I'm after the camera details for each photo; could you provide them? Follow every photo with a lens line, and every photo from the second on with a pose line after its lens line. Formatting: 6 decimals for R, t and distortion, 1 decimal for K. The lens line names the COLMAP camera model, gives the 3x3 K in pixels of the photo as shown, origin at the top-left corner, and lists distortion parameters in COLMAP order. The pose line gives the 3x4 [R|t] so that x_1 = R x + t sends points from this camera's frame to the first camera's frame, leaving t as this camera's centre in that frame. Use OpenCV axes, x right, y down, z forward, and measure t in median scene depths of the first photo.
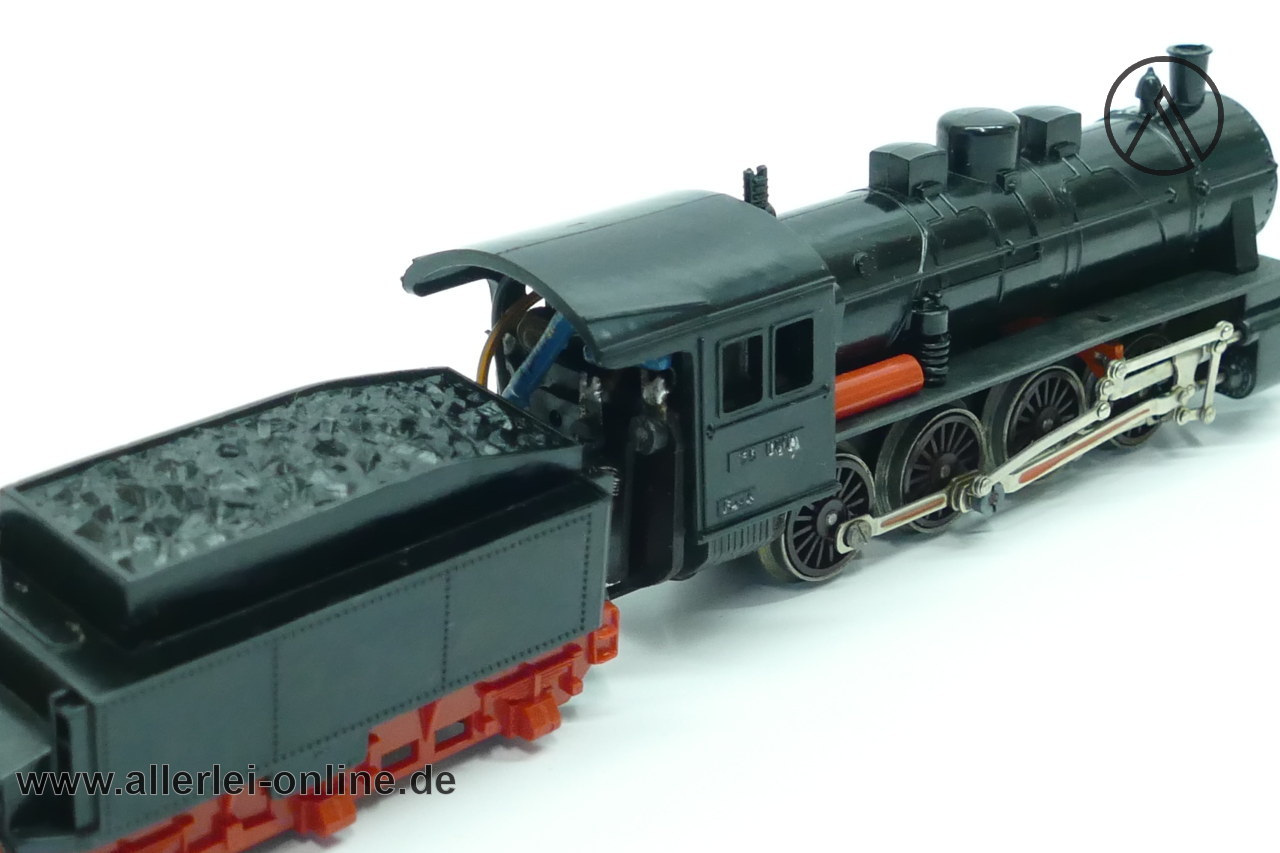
lens RADIAL K [[2784.3, 0, 640.0], [0, 2784.3, 426.5], [0, 0, 1]] dist [0.001073, -0.446983]
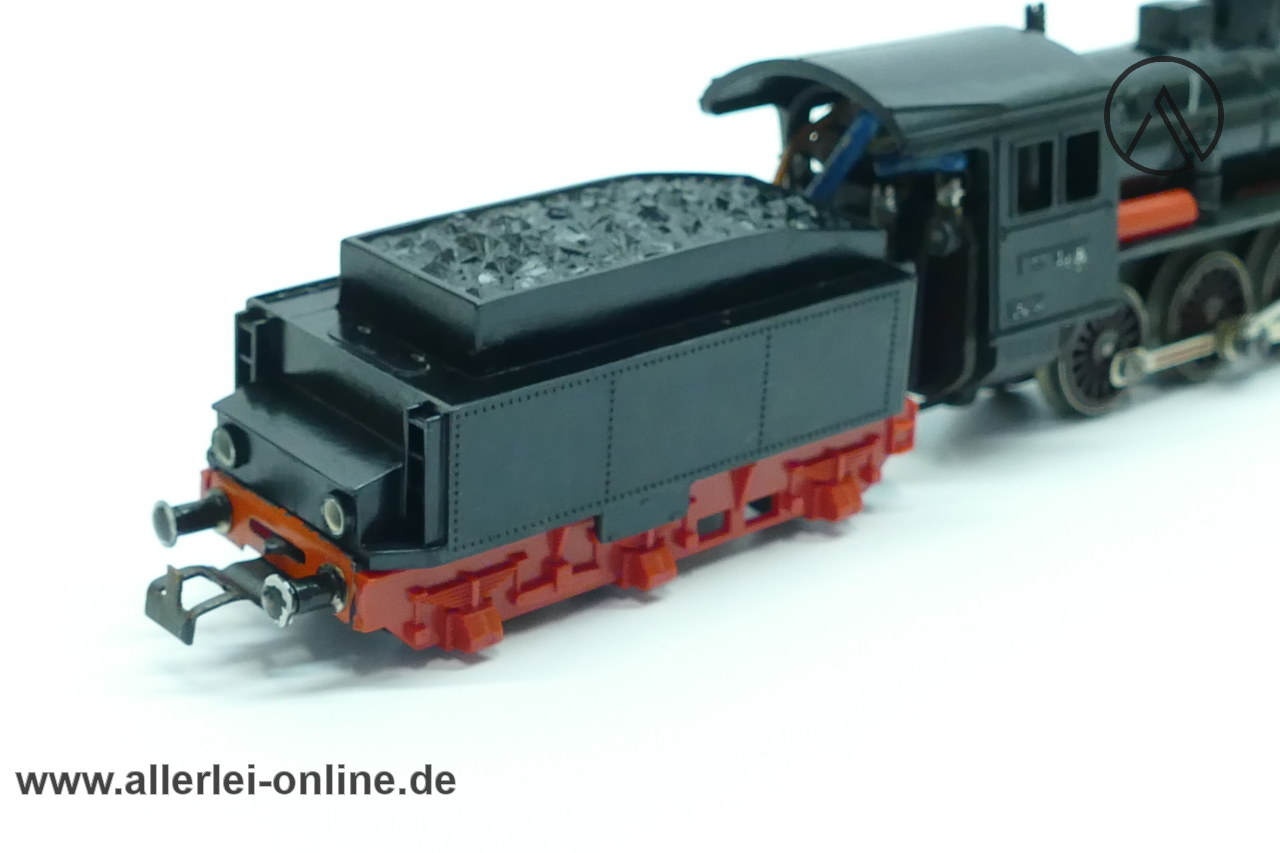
lens RADIAL K [[2784.3, 0, 640.0], [0, 2784.3, 426.5], [0, 0, 1]] dist [0.001073, -0.446983]
pose [[0.999581, 0.001929, -0.028884, -0.082030], [-0.004304, 0.996592, -0.082378, 0.163784], [0.028627, 0.082468, 0.996182, -0.025525]]
